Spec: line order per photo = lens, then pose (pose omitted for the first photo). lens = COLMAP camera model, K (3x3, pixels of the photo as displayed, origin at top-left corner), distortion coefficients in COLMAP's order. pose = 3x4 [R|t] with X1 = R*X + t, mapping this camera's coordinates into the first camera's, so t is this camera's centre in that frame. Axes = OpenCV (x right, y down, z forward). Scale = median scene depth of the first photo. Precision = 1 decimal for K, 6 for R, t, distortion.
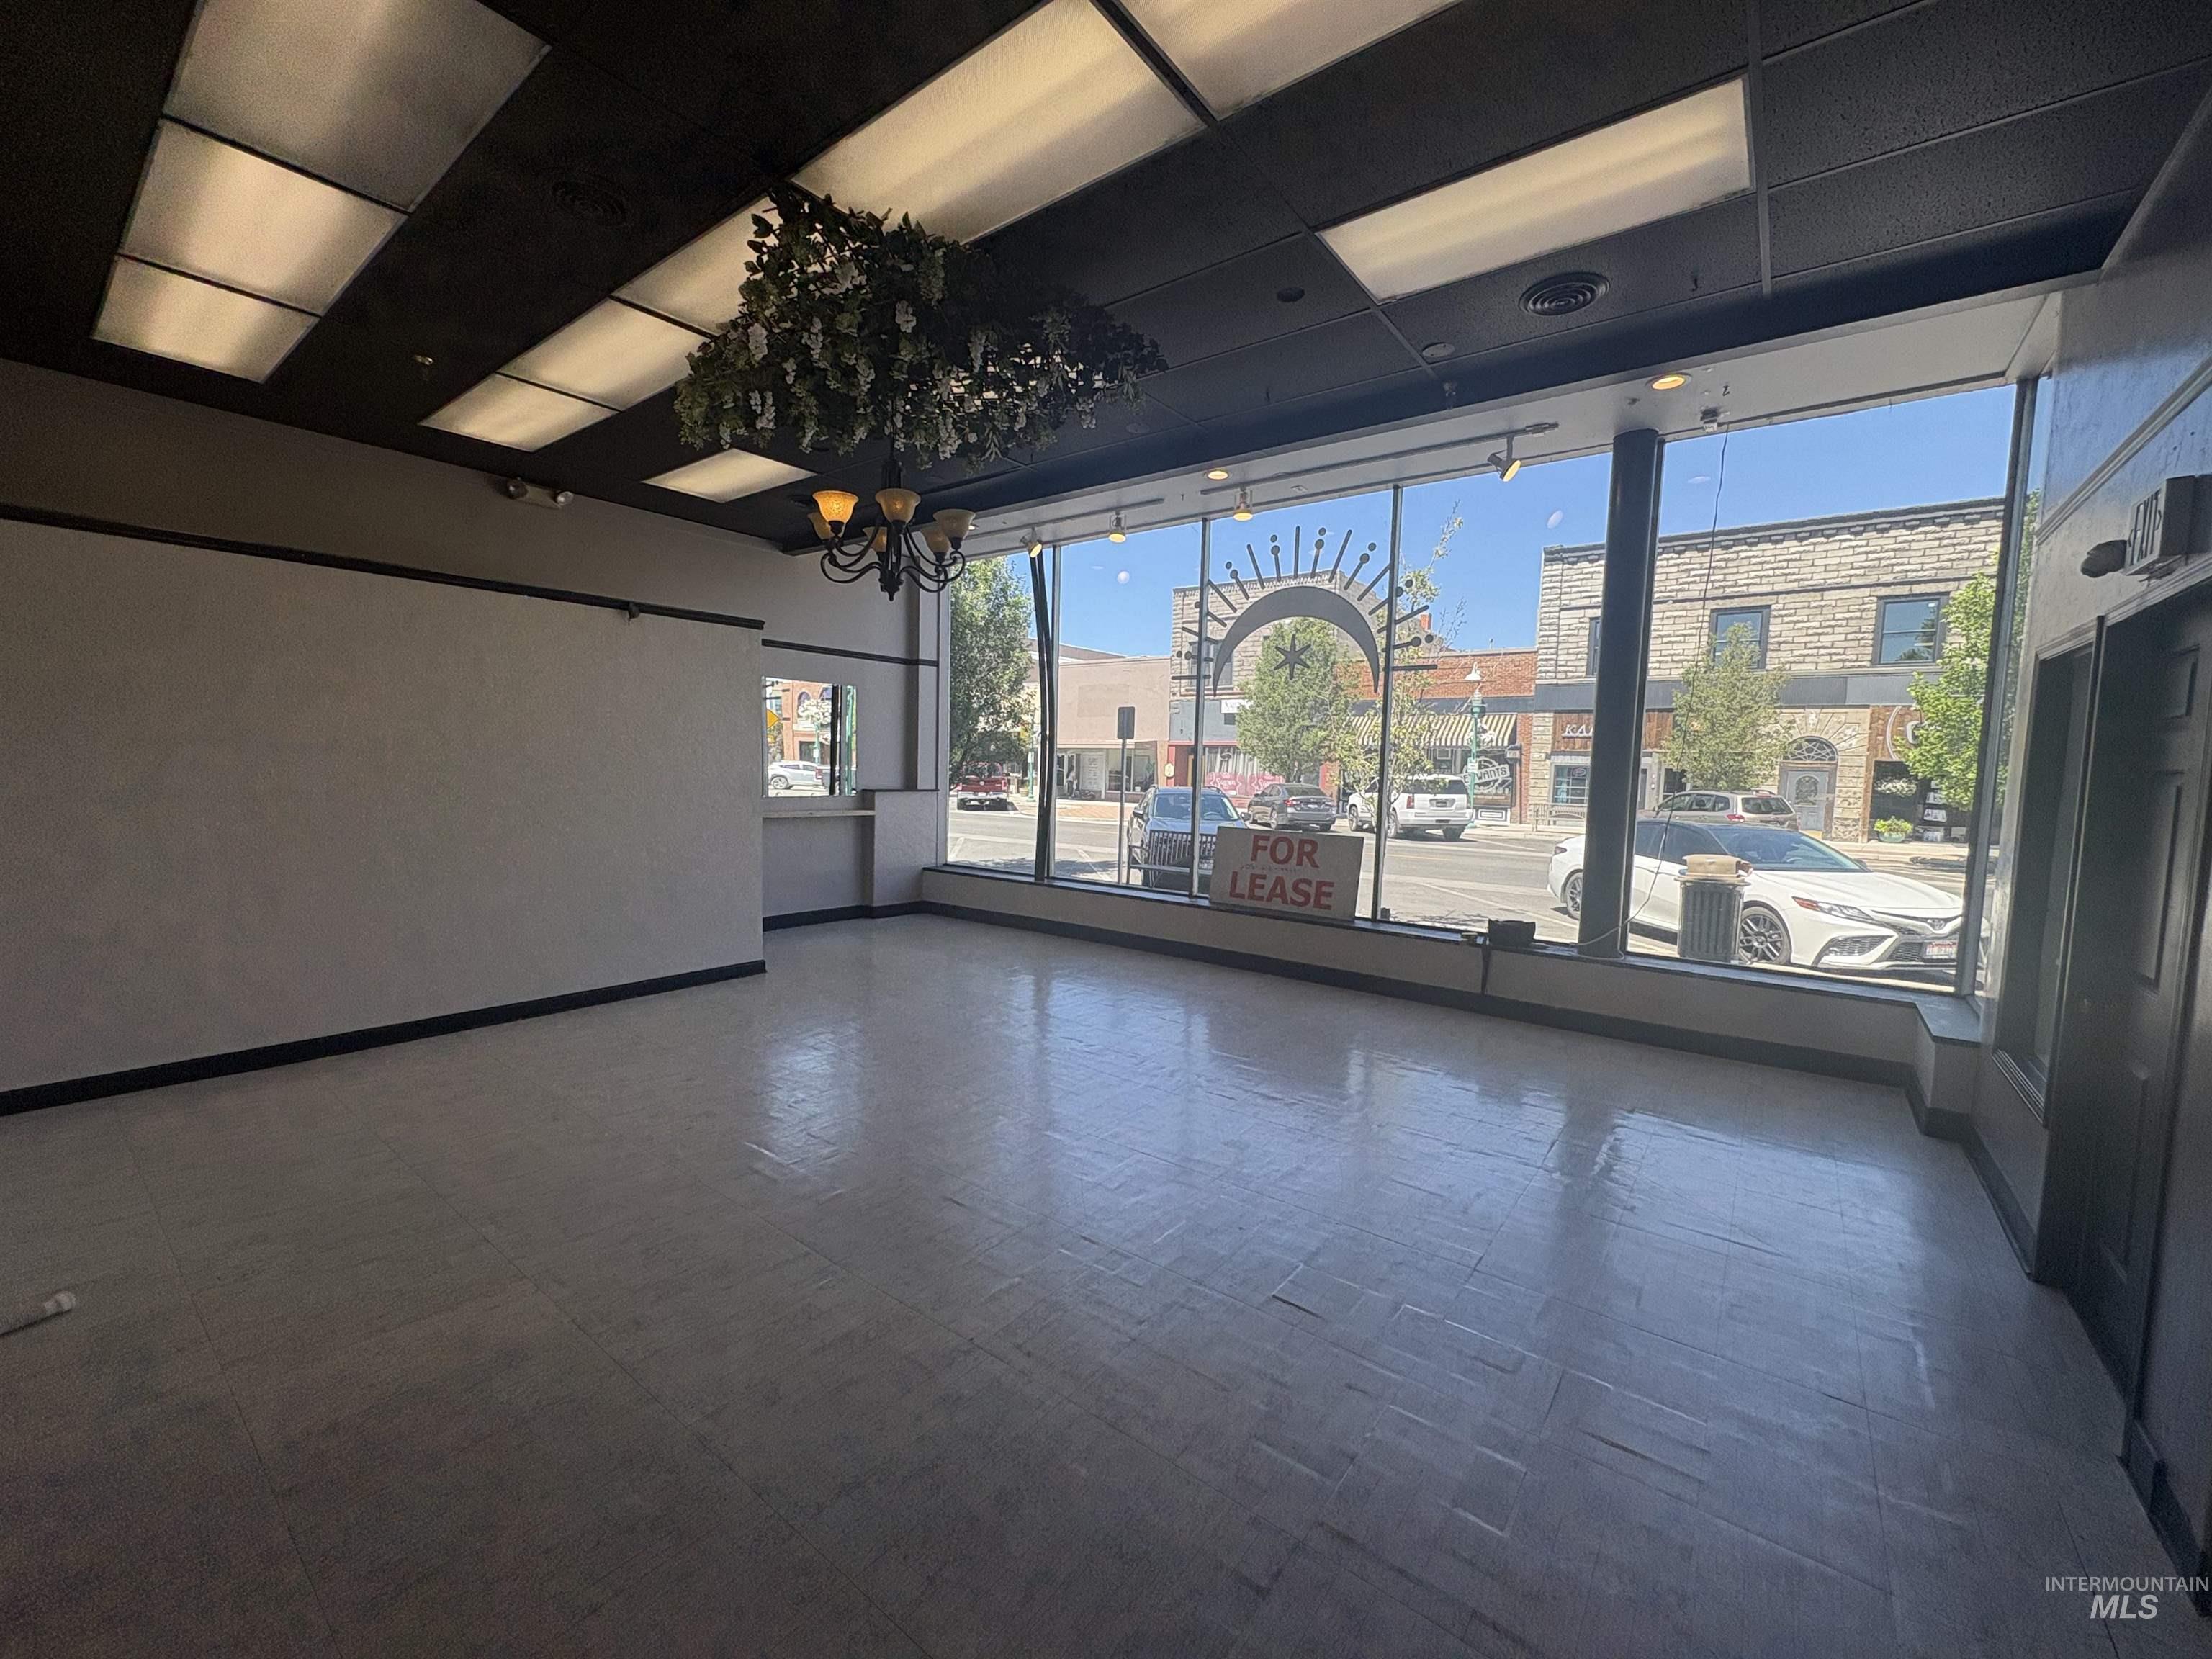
lens RADIAL K [[879.1, 0, 1103.7], [0, 879.1, 830.4], [0, 0, 1]] dist [0.000694, 0.000134]
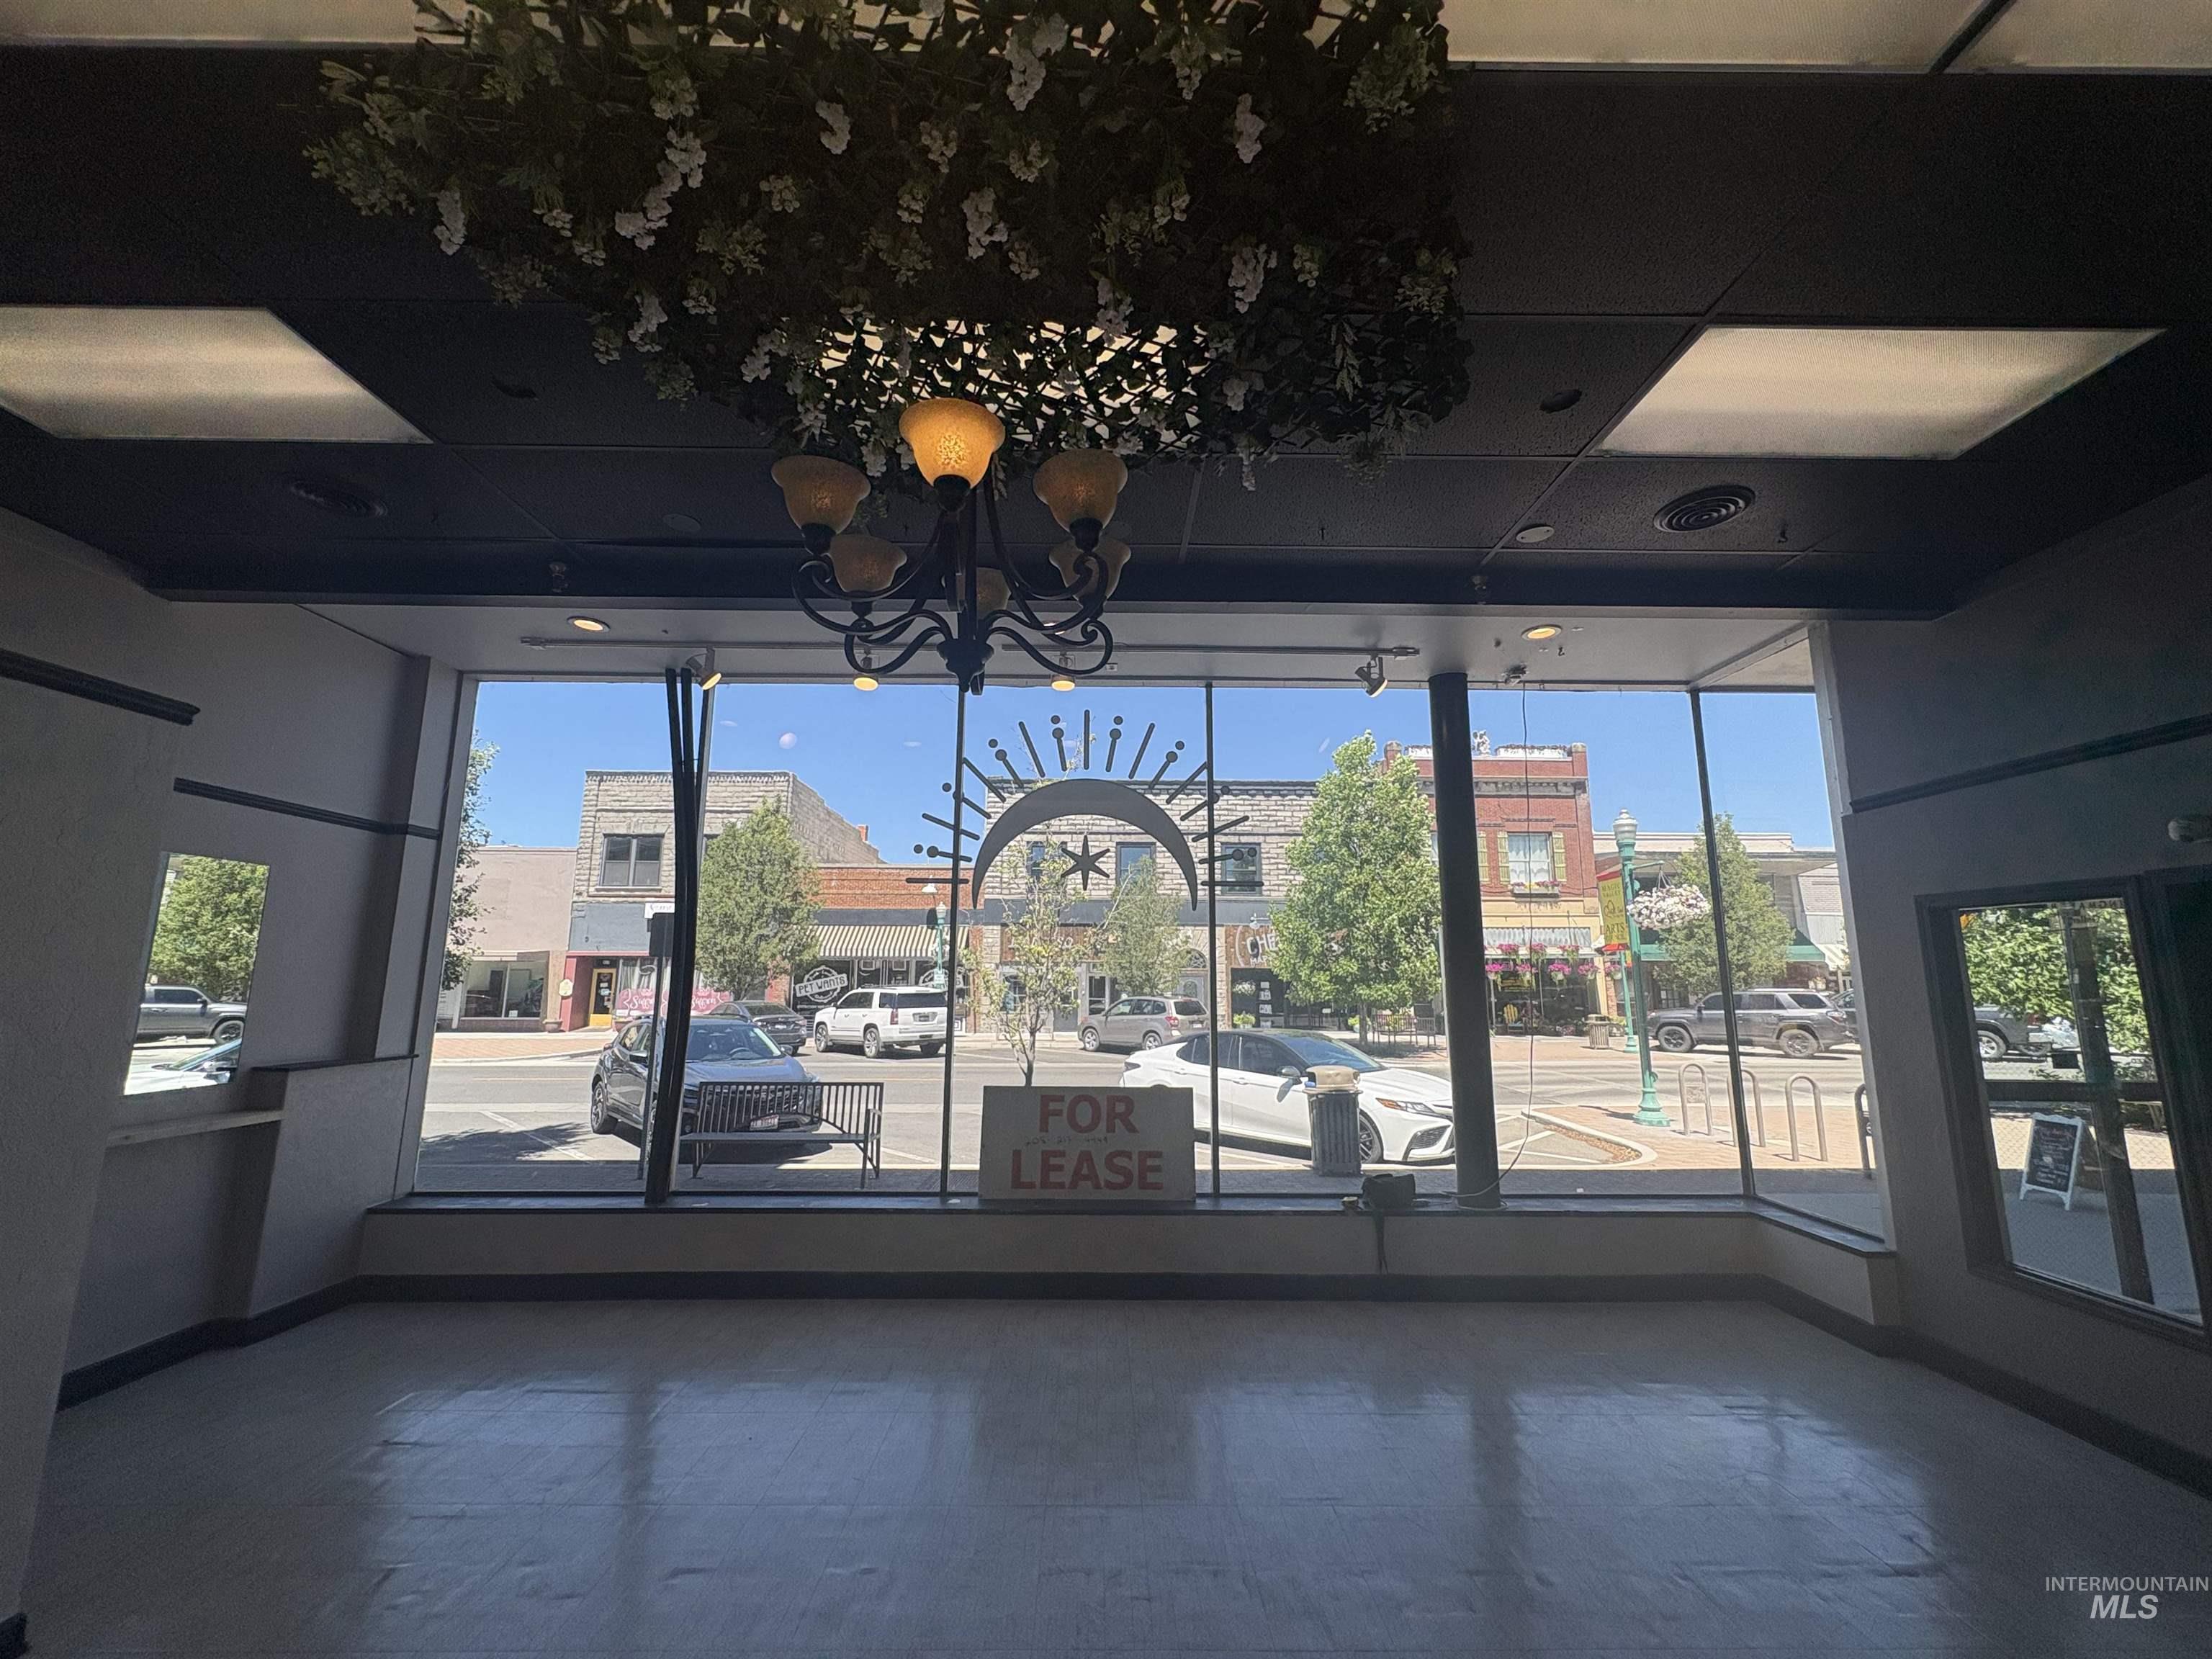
lens RADIAL K [[879.1, 0, 1103.7], [0, 879.1, 830.4], [0, 0, 1]] dist [0.000694, 0.000134]
pose [[0.785570, 0.083242, 0.613148, -0.263009], [0.061909, 0.975364, -0.211735, -0.053008], [-0.615668, 0.204292, 0.761064, 0.361752]]
